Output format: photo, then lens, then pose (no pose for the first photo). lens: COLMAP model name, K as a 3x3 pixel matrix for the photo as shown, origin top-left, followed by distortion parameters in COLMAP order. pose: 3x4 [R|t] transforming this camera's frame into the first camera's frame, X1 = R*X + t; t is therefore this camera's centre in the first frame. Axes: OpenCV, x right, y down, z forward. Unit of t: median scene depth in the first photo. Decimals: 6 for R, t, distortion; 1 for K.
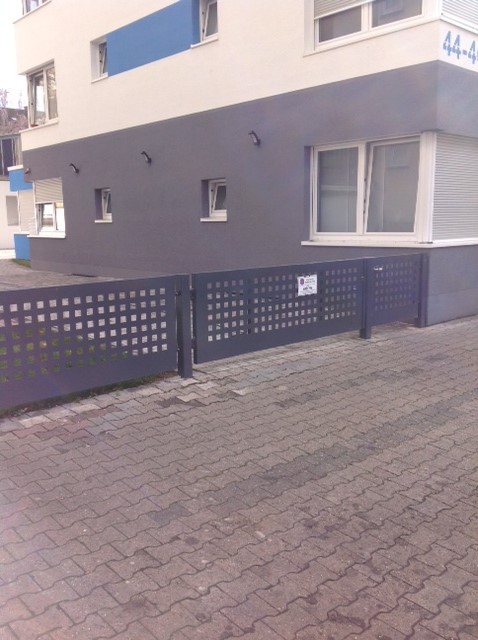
lens RADIAL K [[613.7, 0, 239.0], [0, 613.7, 320.0], [0, 0, 1]] dist [0.095652, -0.225049]
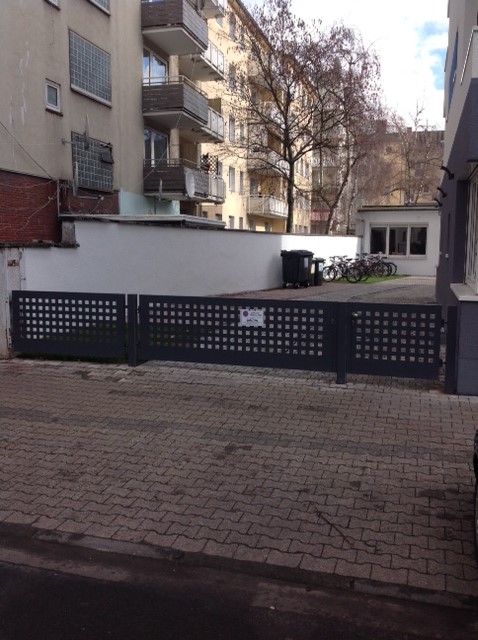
lens RADIAL K [[613.7, 0, 239.0], [0, 613.7, 320.0], [0, 0, 1]] dist [0.095652, -0.225049]
pose [[0.517891, 0.120732, -0.846884, 1.086184], [-0.158625, 0.986375, 0.043615, -0.100583], [0.840611, 0.111749, 0.529985, 0.389046]]
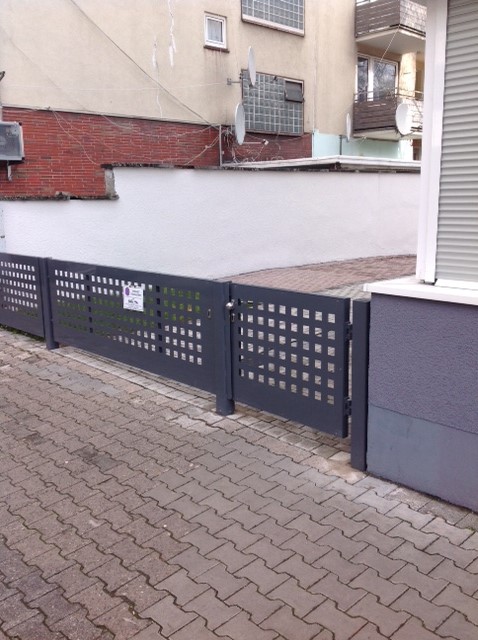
lens RADIAL K [[613.7, 0, 239.0], [0, 613.7, 320.0], [0, 0, 1]] dist [0.095652, -0.225049]
pose [[0.020916, 0.205080, -0.978522, 0.898482], [-0.152562, 0.967928, 0.199599, -0.209383], [0.988073, 0.145110, 0.051533, 1.123037]]
